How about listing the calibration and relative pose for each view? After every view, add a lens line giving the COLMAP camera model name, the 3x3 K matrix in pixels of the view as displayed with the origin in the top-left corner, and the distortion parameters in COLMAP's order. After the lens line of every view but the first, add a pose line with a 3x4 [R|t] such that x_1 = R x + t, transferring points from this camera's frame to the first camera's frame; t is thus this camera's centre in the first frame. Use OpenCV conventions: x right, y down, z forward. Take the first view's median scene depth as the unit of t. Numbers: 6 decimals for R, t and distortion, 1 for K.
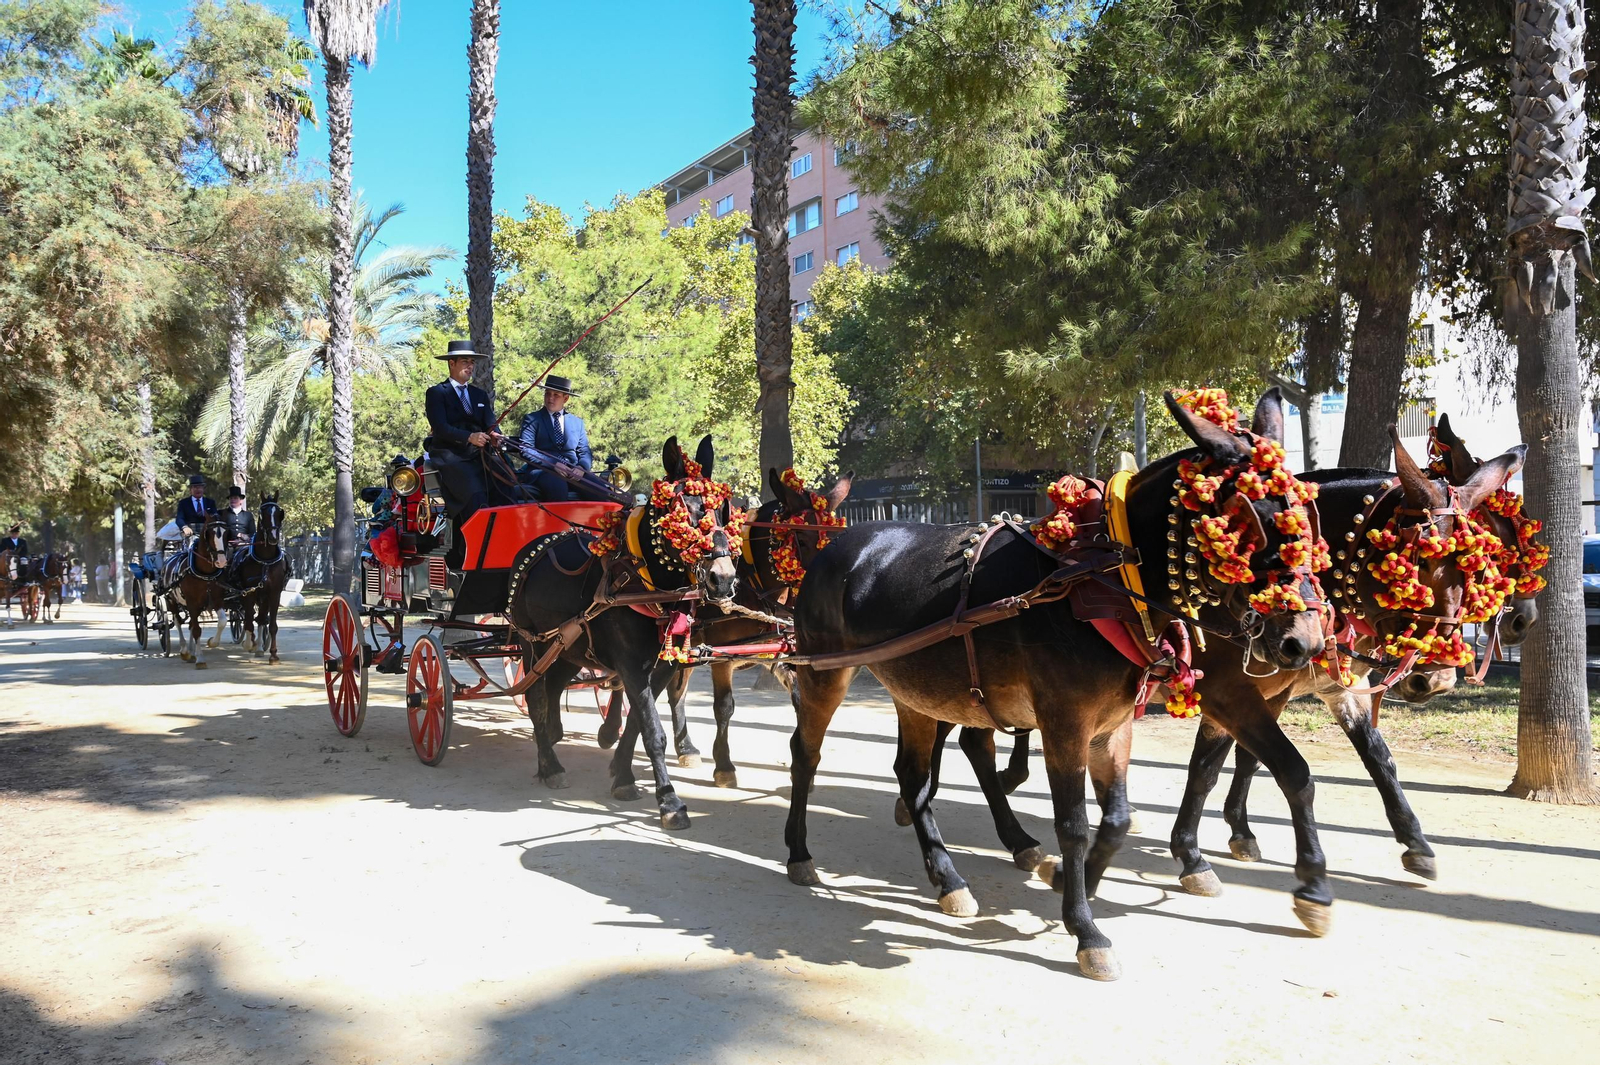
lens RADIAL K [[1259.4, 0, 800.0], [0, 1259.4, 532.5], [0, 0, 1]] dist [-0.005912, -0.004859]
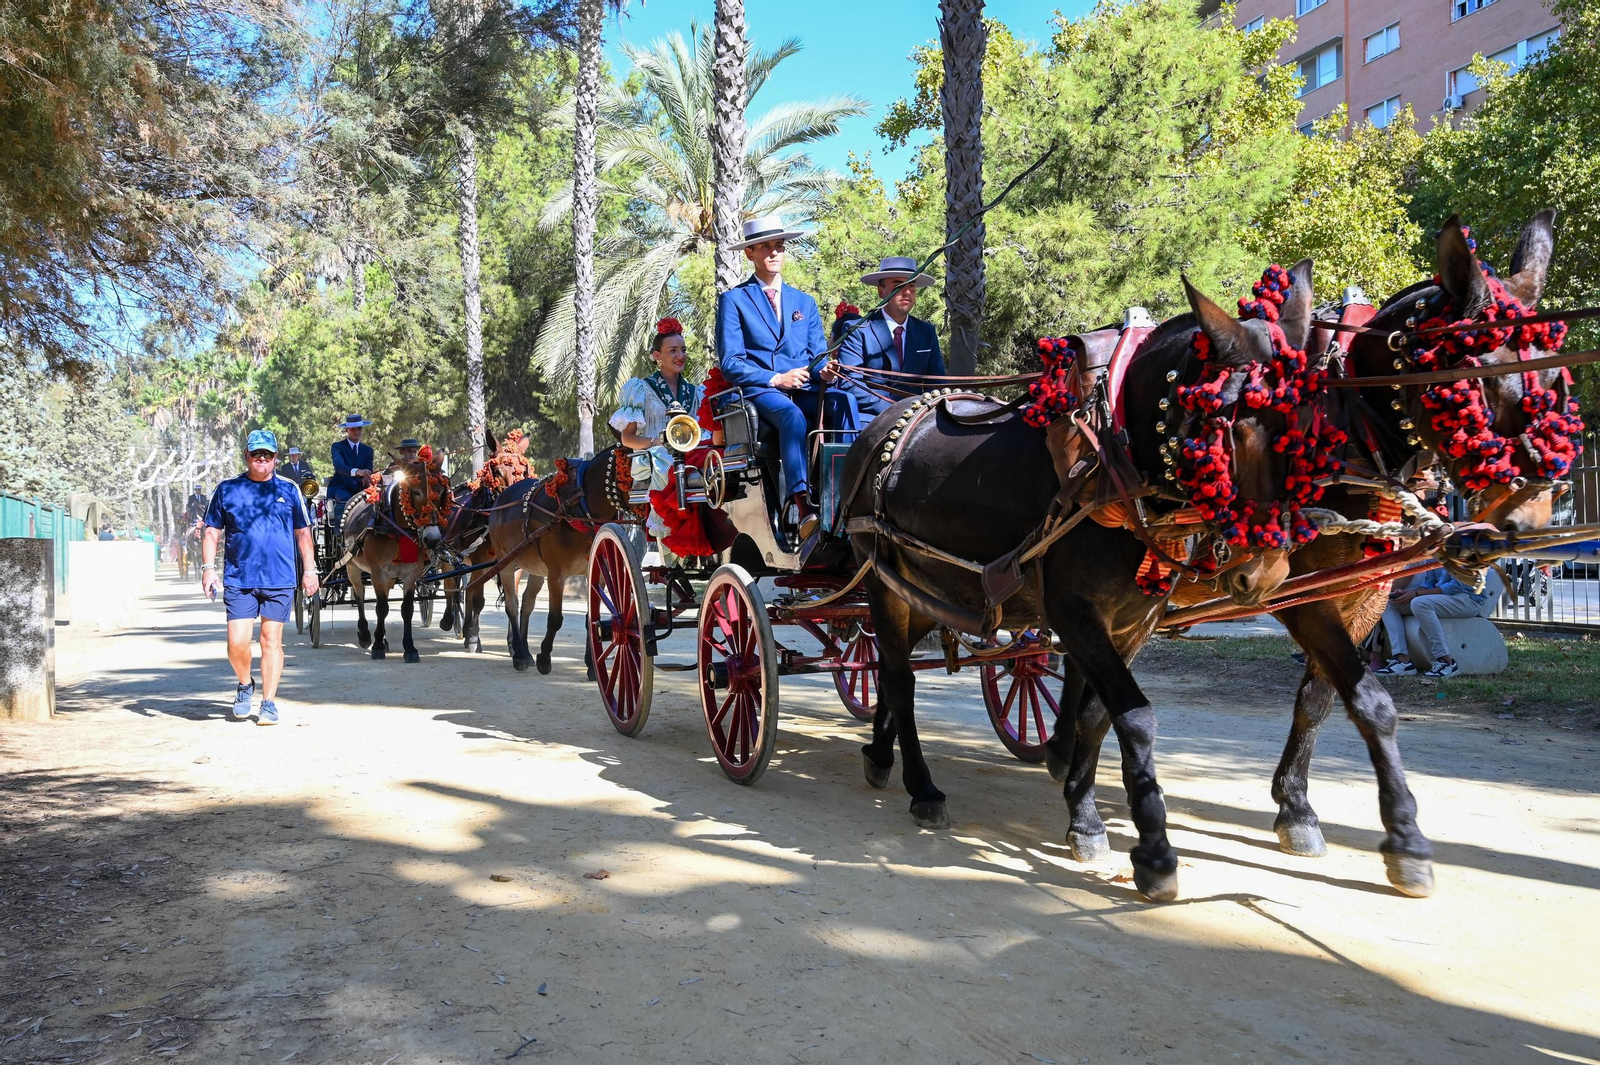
lens RADIAL K [[1561.7, 0, 804.3], [0, 1561.7, 527.3], [0, 0, 1]] dist [0.010433, 0.002380]
pose [[0.960813, 0.015427, -0.276769, -0.084613], [-0.012877, 0.999856, 0.011029, 0.016360], [0.276899, -0.007033, 0.960873, 0.192973]]
